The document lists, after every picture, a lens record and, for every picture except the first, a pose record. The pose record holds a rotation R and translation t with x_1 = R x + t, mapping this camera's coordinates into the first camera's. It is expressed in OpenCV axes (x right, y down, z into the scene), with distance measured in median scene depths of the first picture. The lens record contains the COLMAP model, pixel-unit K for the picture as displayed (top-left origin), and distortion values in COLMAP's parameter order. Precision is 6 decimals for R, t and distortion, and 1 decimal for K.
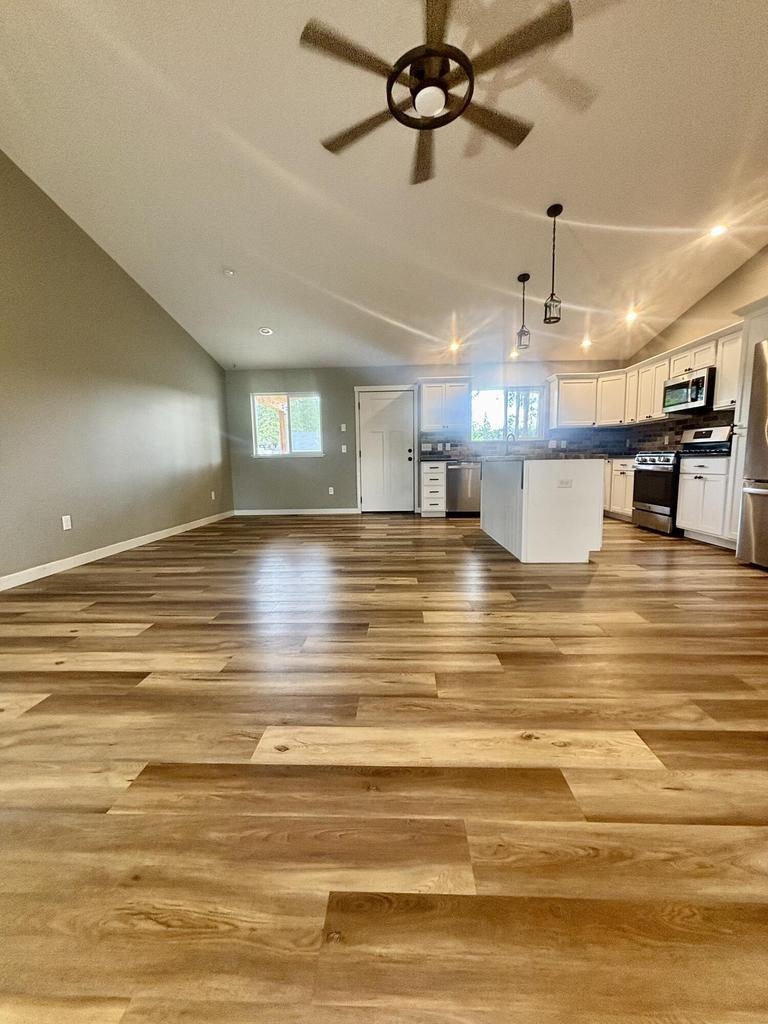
lens RADIAL K [[413.5, 0, 387.5], [0, 413.5, 511.2], [0, 0, 1]] dist [0.002247, 0.001203]
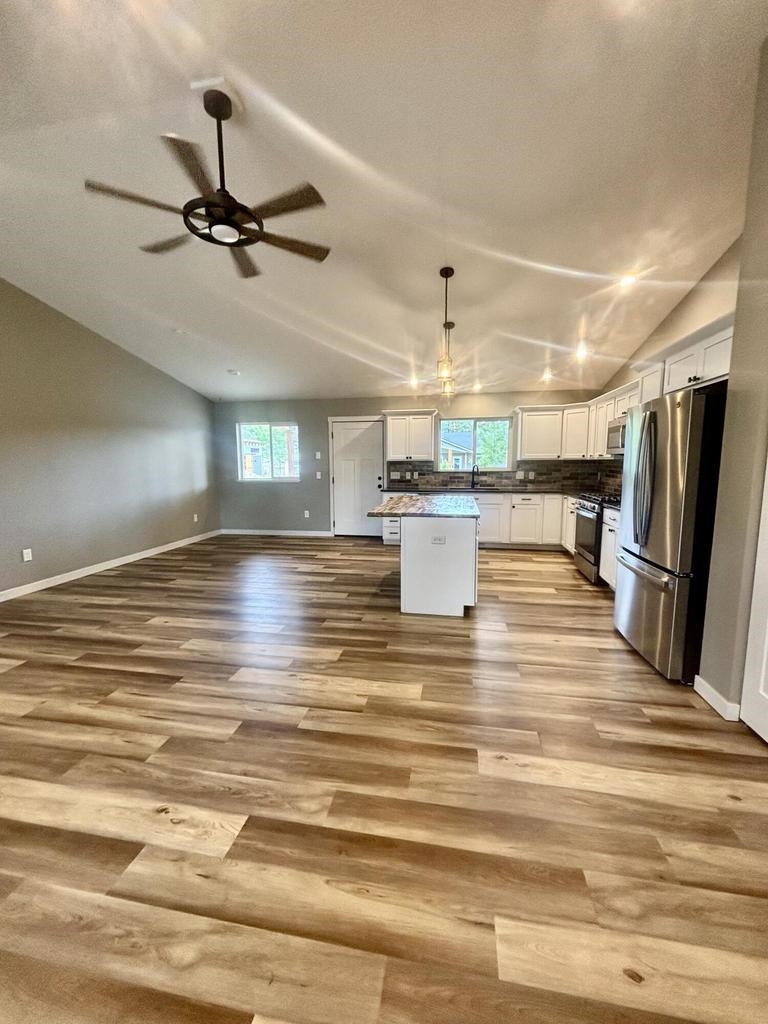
lens RADIAL K [[413.5, 0, 391.2], [0, 413.5, 512.4], [0, 0, 1]] dist [0.002247, 0.001203]
pose [[0.989222, 0.030802, -0.143146, 0.270261], [-0.029098, 0.999479, 0.013982, -0.088281], [0.143502, -0.009666, 0.989603, -0.027084]]
